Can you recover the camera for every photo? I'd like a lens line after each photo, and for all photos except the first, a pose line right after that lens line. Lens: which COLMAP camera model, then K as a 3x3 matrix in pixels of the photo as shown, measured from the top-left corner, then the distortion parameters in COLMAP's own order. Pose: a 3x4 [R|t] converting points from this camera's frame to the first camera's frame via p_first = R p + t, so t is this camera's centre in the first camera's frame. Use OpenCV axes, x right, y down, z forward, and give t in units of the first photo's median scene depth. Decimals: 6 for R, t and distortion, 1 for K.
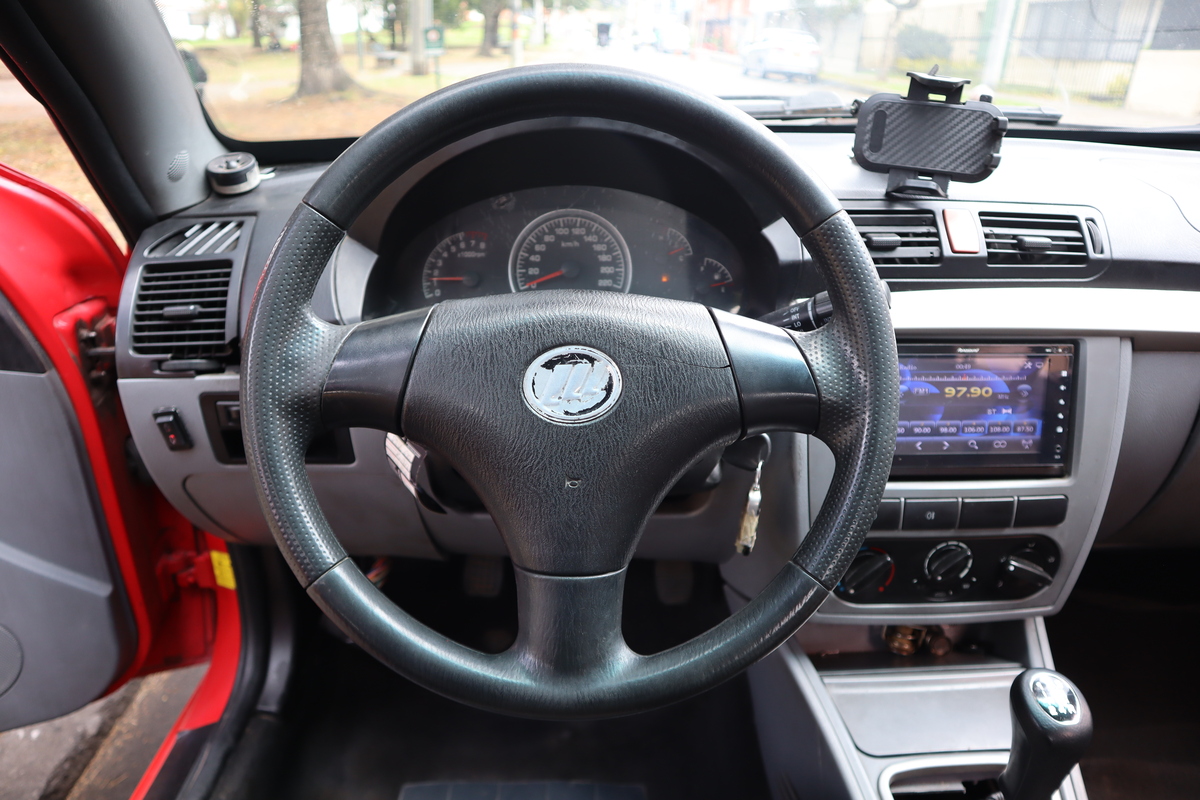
lens RADIAL K [[836.4, 0, 591.4], [0, 836.4, 396.3], [0, 0, 1]] dist [-0.121124, 0.086867]
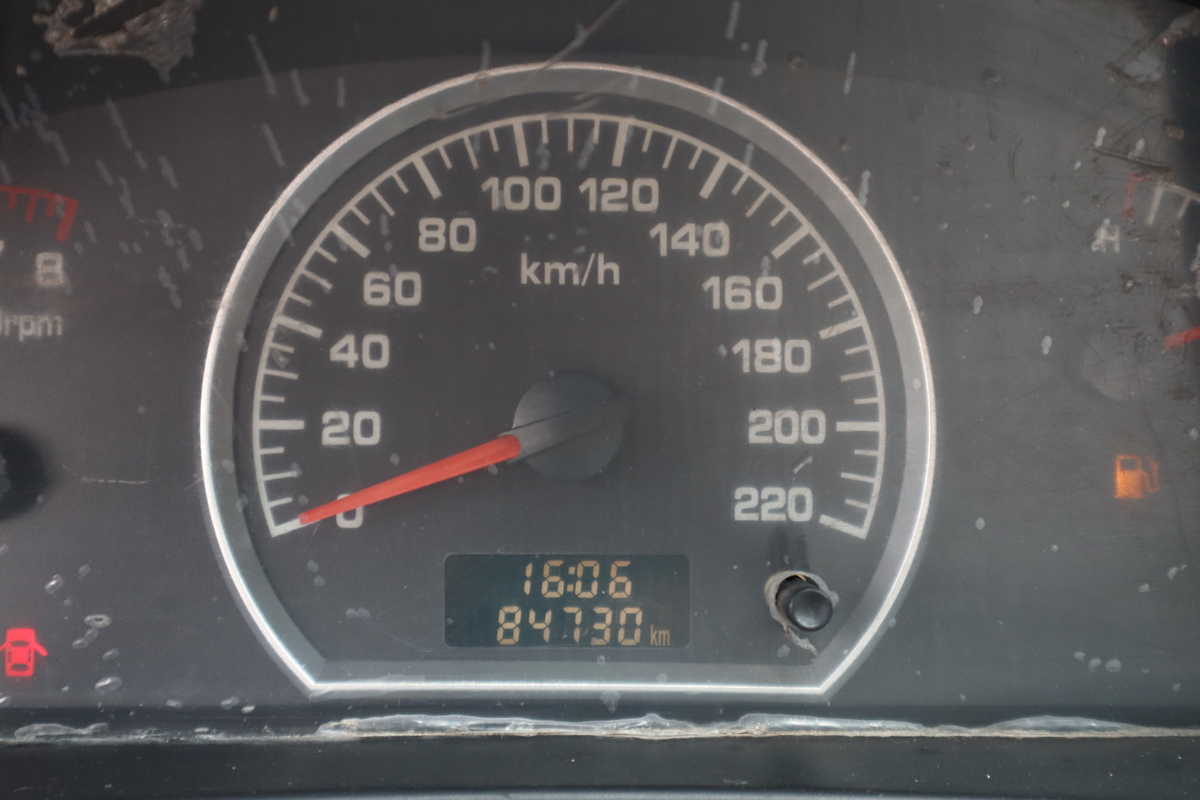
lens RADIAL K [[1718.5, 0, 600.0], [0, 1718.5, 400.0], [0, 0, 1]] dist [0.037534, 0.109822]
pose [[0.999651, 0.015449, -0.021427, -0.012327], [-0.015925, 0.999626, -0.022231, -0.160075], [0.021075, 0.022564, 0.999523, 0.701447]]
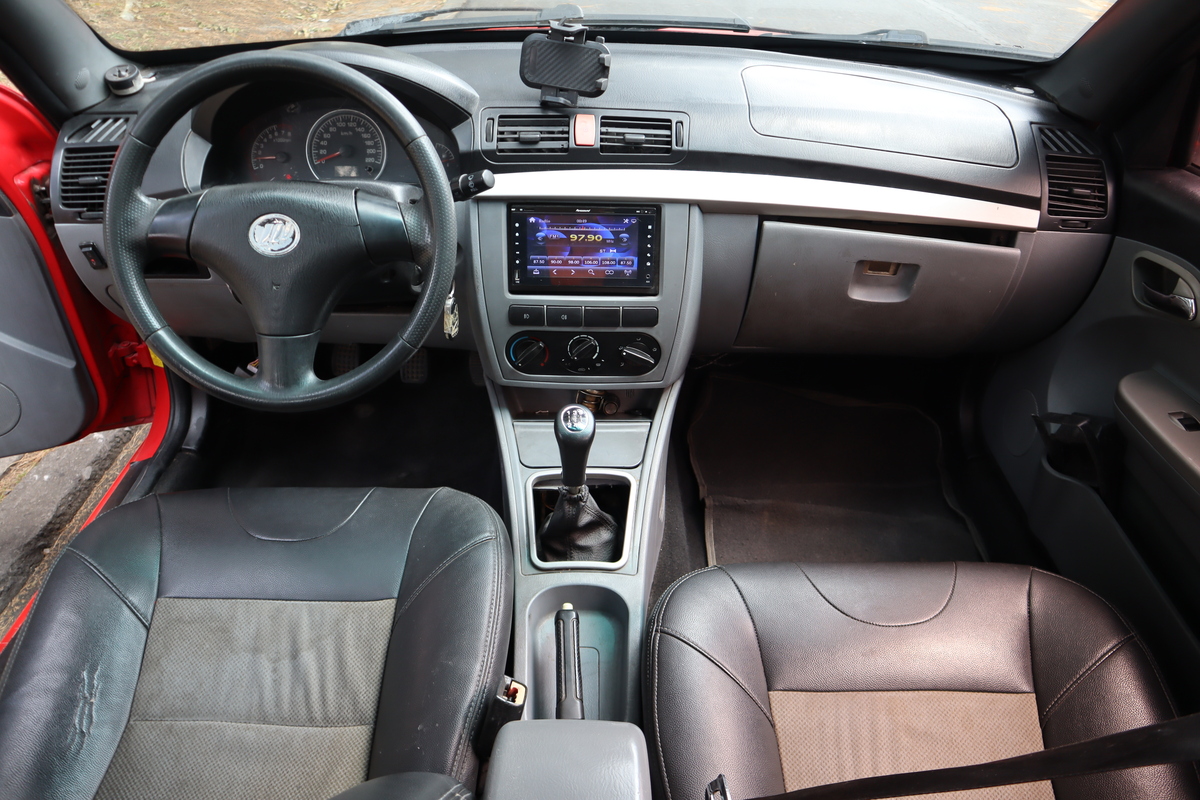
lens RADIAL K [[836.4, 0, 591.4], [0, 836.4, 396.3], [0, 0, 1]] dist [-0.121124, 0.086867]
pose [[0.999633, 0.023855, -0.012845, 0.479438], [-0.020701, 0.978347, 0.205935, -0.035100], [0.017479, -0.205593, 0.978481, -0.574047]]
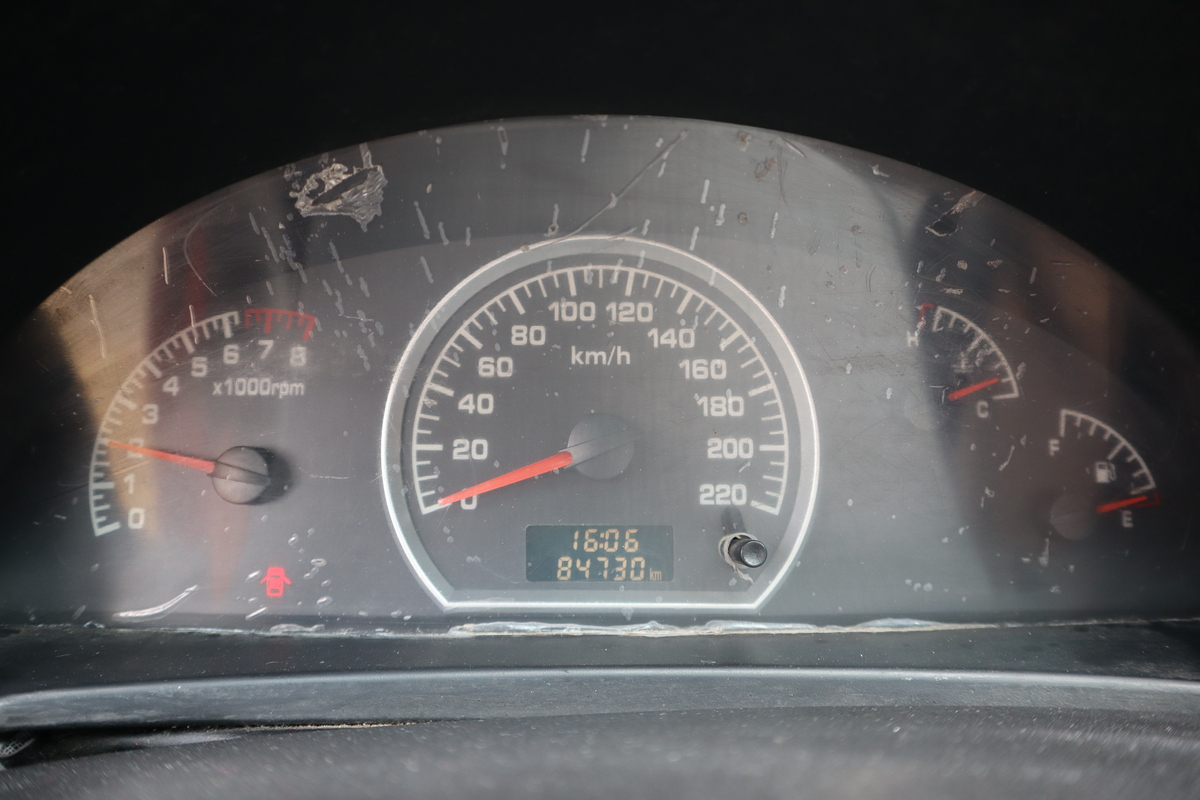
lens RADIAL K [[836.4, 0, 591.4], [0, 836.4, 396.3], [0, 0, 1]] dist [-0.121124, 0.086867]
pose [[0.999747, 0.012706, -0.018570, -0.024930], [-0.014904, 0.992238, -0.123461, -0.143716], [0.016858, 0.123706, 0.992176, 0.771738]]
